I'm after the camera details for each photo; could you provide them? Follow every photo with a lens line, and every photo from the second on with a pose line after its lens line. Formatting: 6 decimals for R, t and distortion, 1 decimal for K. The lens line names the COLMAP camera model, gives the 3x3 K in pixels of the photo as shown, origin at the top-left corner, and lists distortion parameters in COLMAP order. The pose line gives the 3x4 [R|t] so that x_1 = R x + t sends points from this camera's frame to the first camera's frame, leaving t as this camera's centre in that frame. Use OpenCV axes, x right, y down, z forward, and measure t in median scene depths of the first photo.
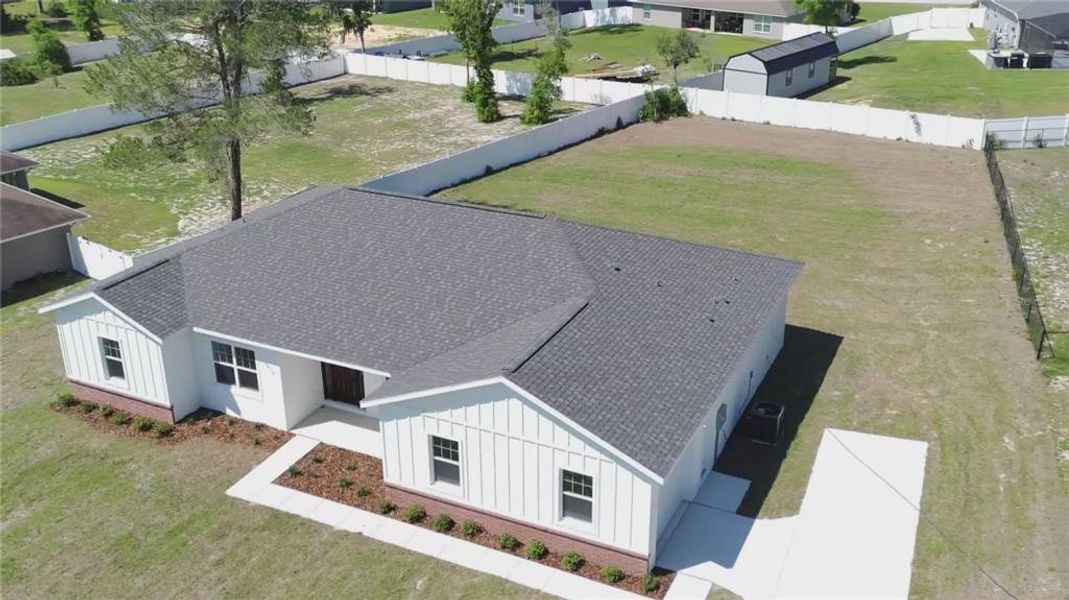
lens RADIAL K [[1039.2, 0, 540.0], [0, 1039.2, 294.4], [0, 0, 1]] dist [-0.022935, 0.010298]
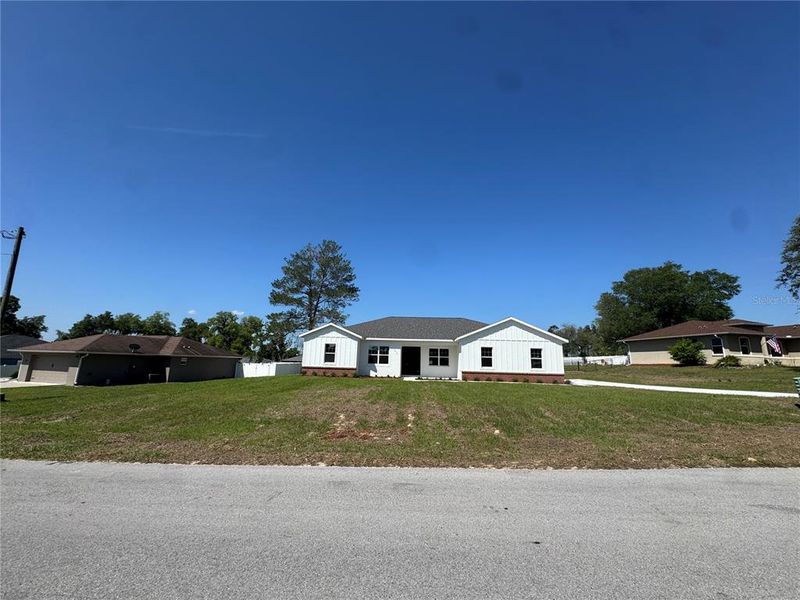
lens RADIAL K [[319.5, 0, 399.7], [0, 319.5, 299.0], [0, 0, 1]] dist [-0.001973, 0.000129]
pose [[0.928770, 0.097920, 0.357489, -0.557077], [0.120543, 0.832250, -0.541137, 0.408974], [-0.350508, 0.545684, 0.761165, 0.260747]]
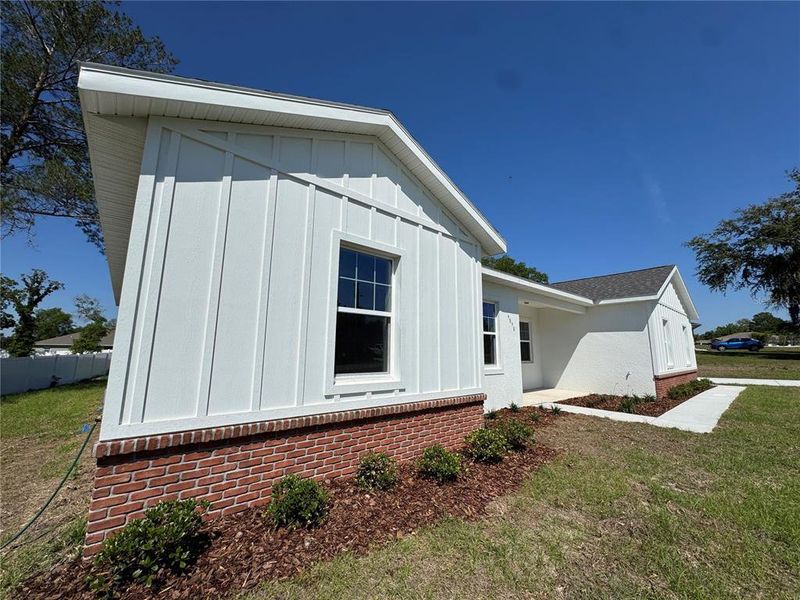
lens RADIAL K [[319.5, 0, 399.7], [0, 319.5, 299.0], [0, 0, 1]] dist [-0.001973, 0.000129]
pose [[0.405248, 0.155795, 0.900834, -0.521336], [0.351491, 0.883079, -0.310846, 0.101030], [-0.843936, 0.442605, 0.303106, 0.965677]]
